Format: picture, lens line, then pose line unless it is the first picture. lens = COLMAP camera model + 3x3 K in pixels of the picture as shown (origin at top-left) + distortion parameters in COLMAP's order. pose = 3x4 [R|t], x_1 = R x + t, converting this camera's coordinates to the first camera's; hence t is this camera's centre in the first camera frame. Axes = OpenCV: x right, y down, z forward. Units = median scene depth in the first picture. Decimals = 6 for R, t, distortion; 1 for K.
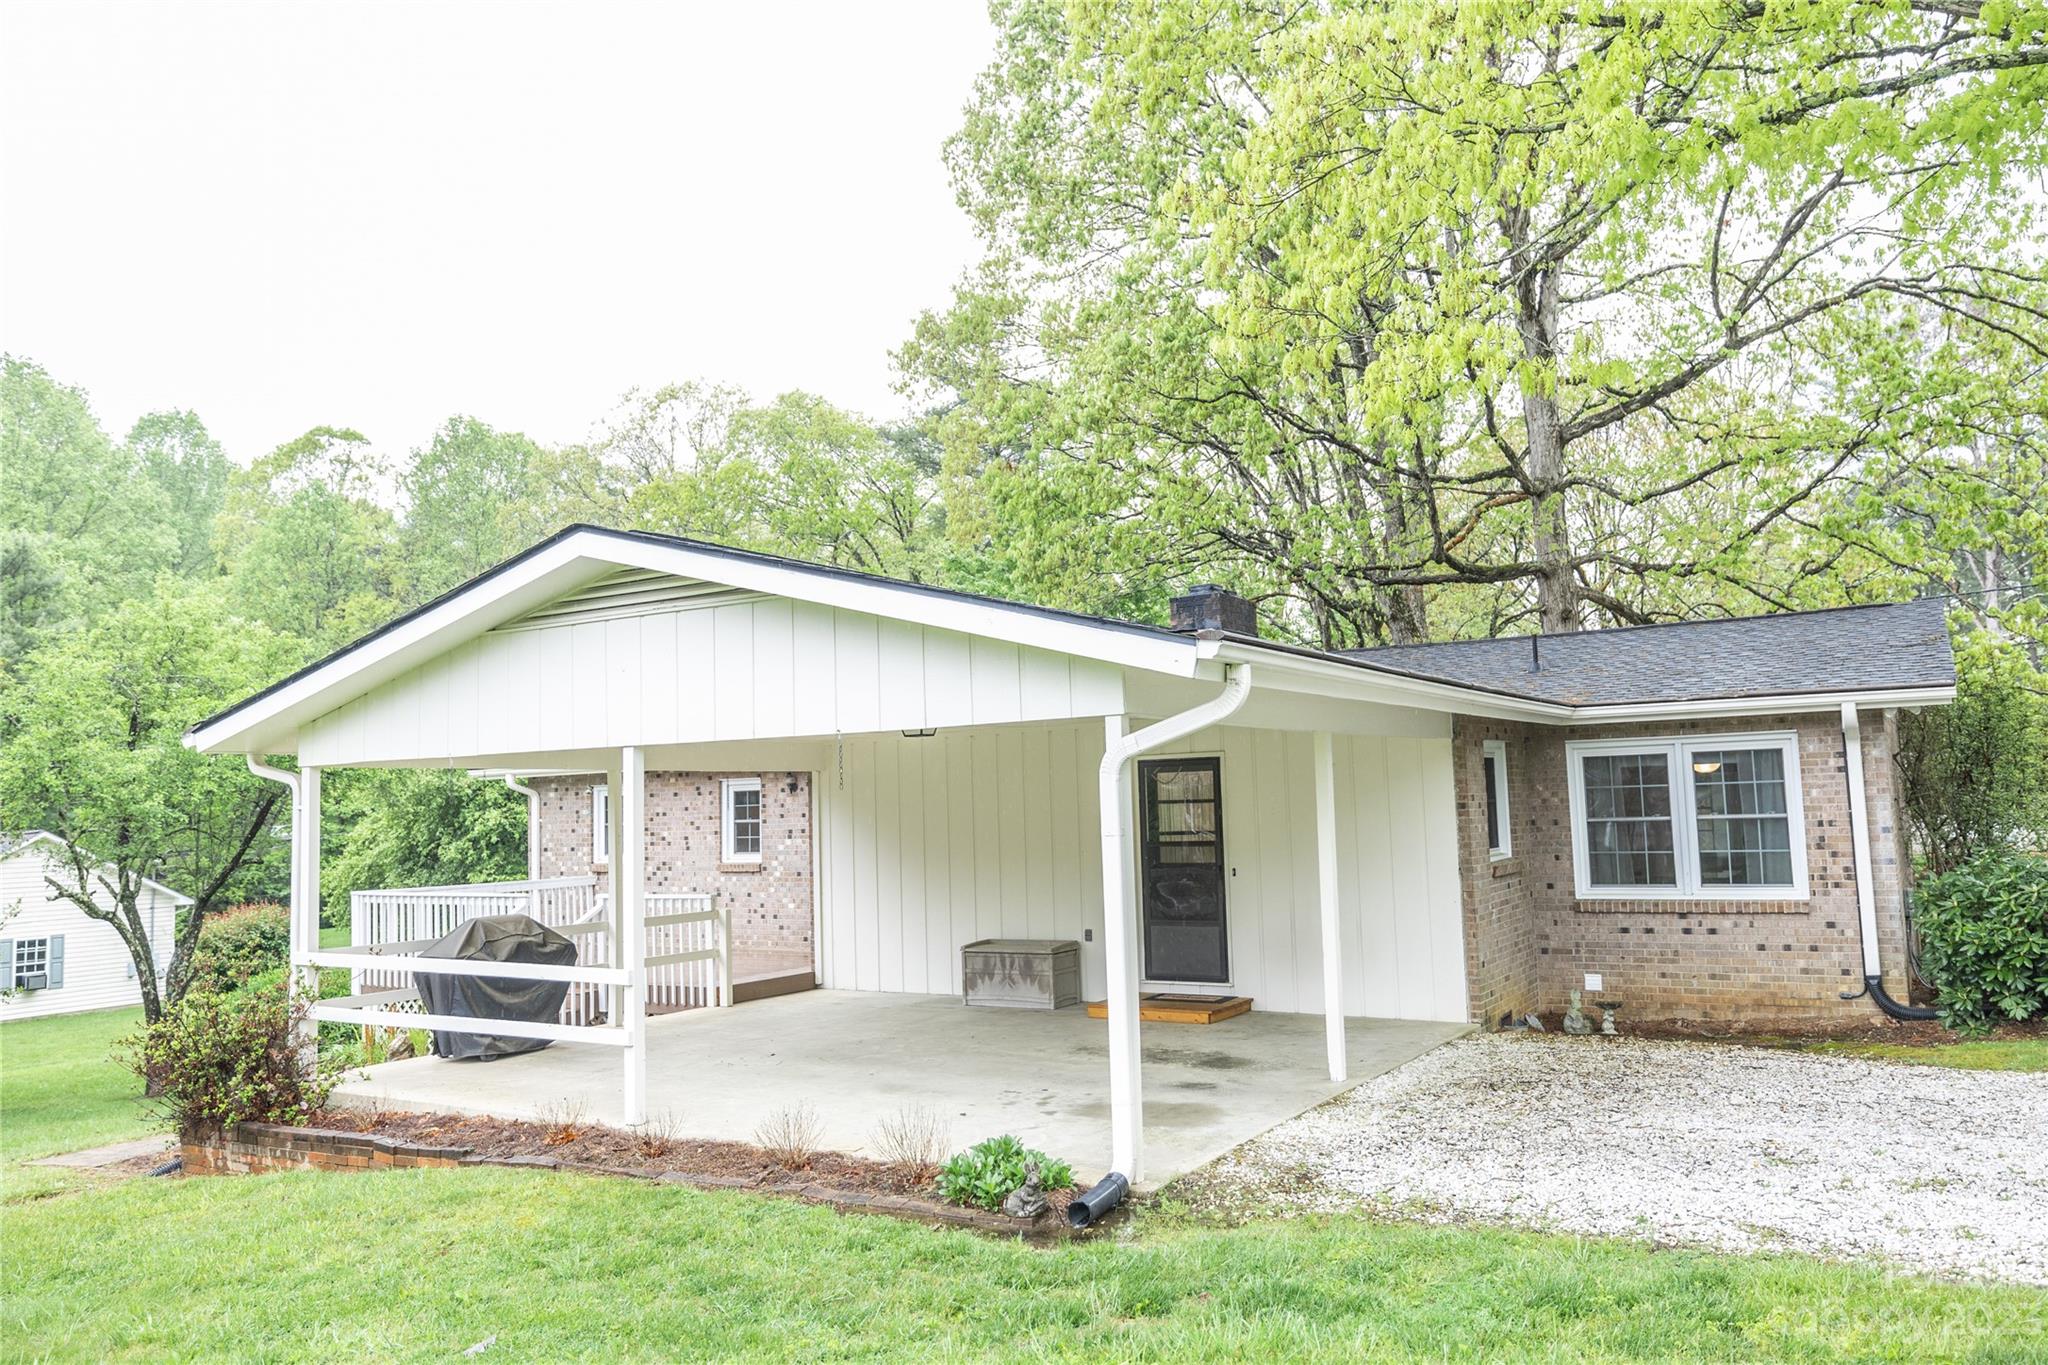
lens RADIAL K [[1519.7, 0, 1025.4], [0, 1519.7, 680.6], [0, 0, 1]] dist [-0.004289, -0.001397]
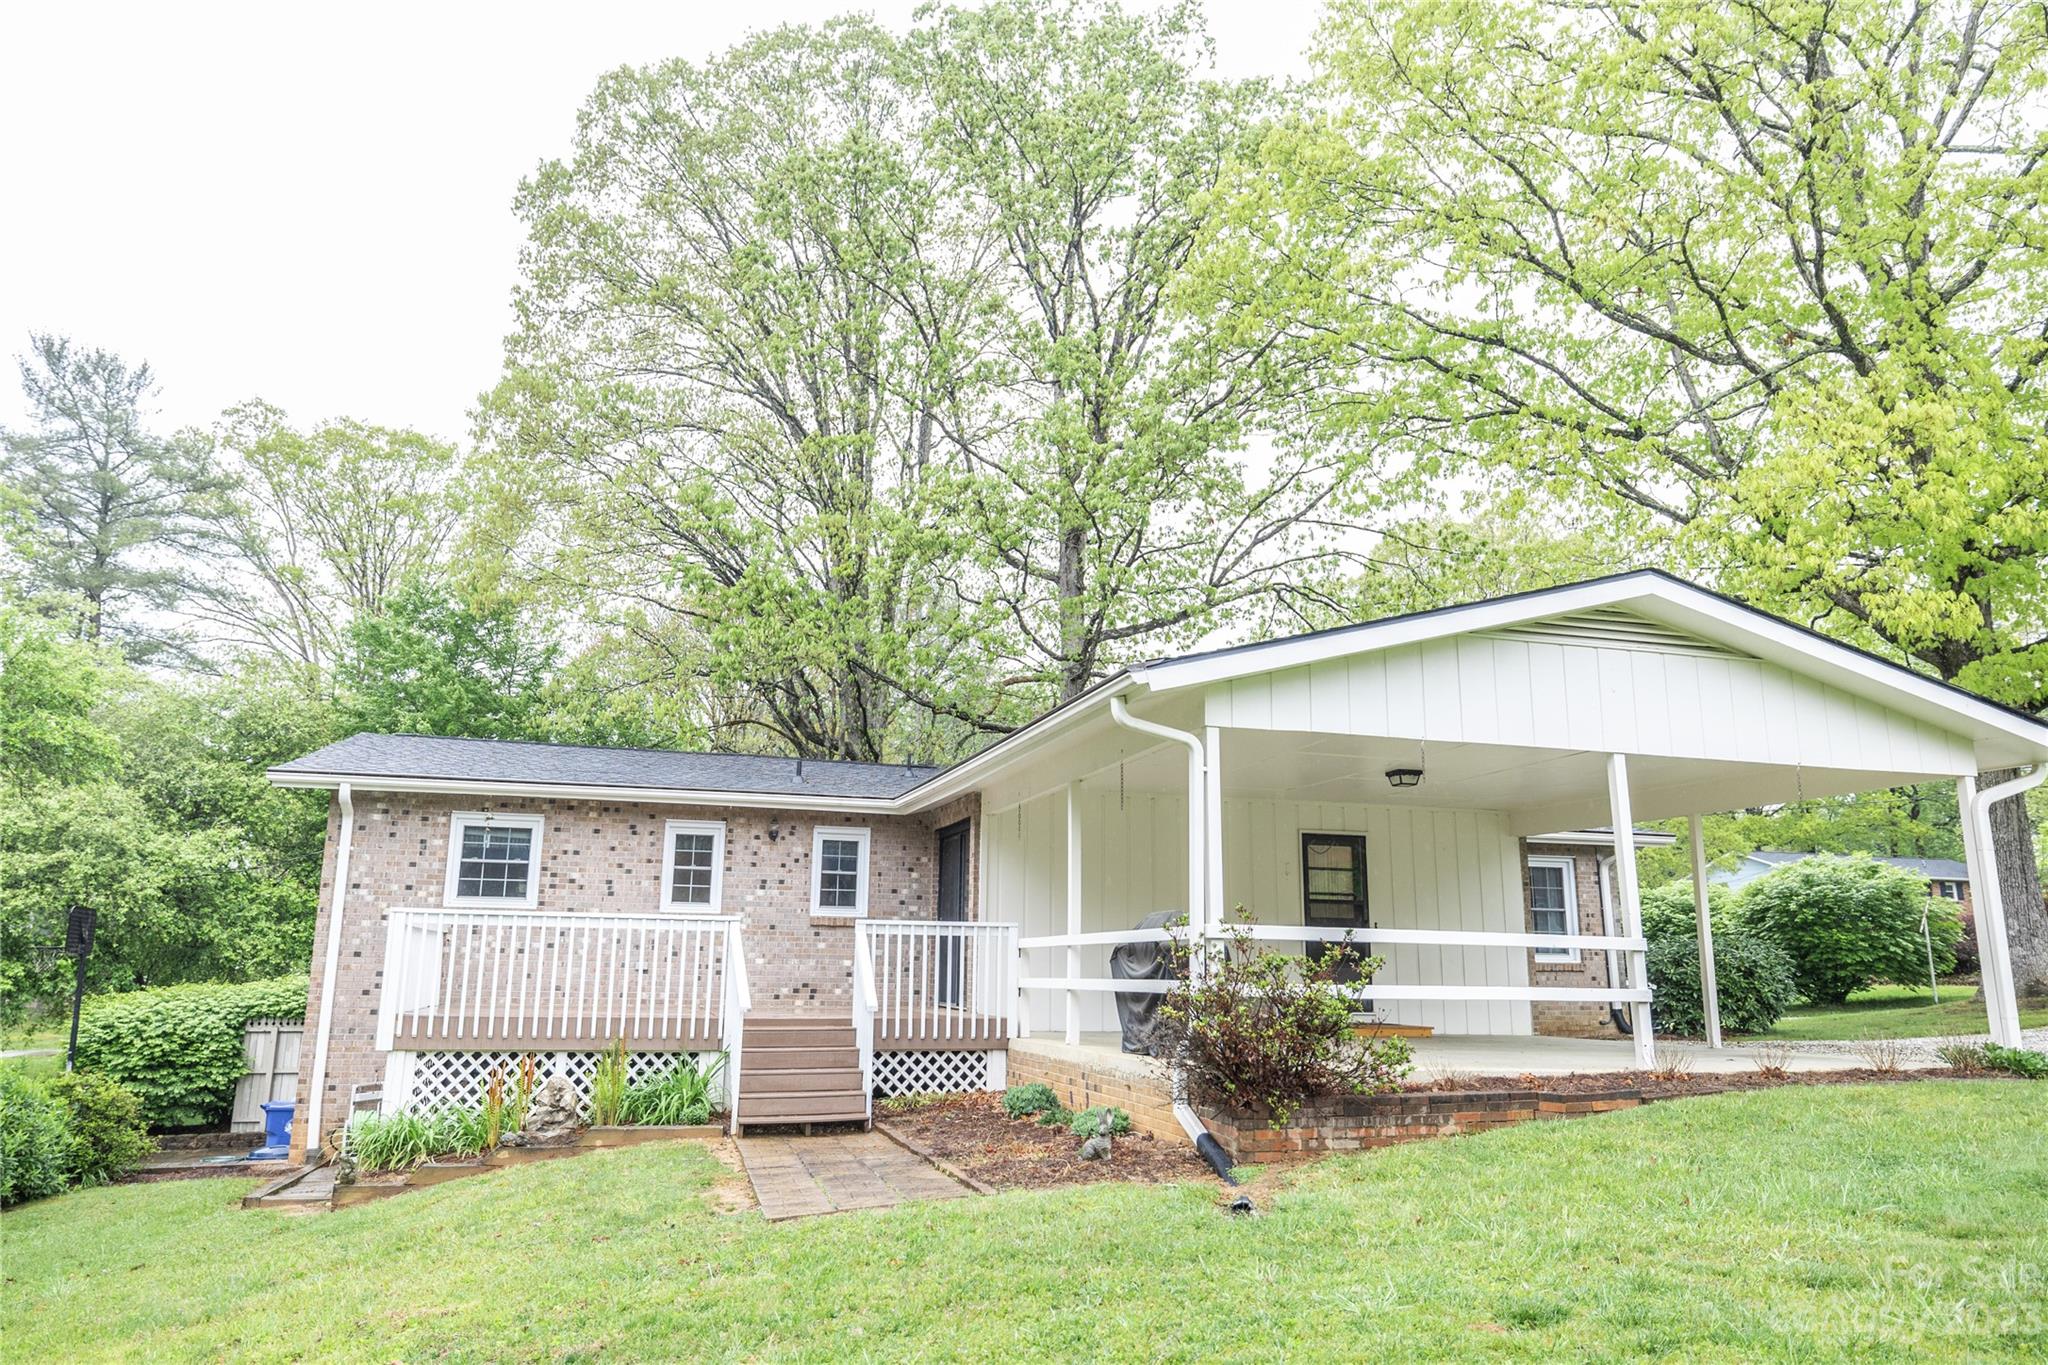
lens RADIAL K [[1363.7, 0, 1024.6], [0, 1363.7, 678.5], [0, 0, 1]] dist [-0.008434, -0.001648]
pose [[0.678291, 0.191108, 0.709506, -0.921320], [-0.094437, 0.980251, -0.173752, 0.147399], [-0.728699, 0.050851, 0.682943, 0.403855]]
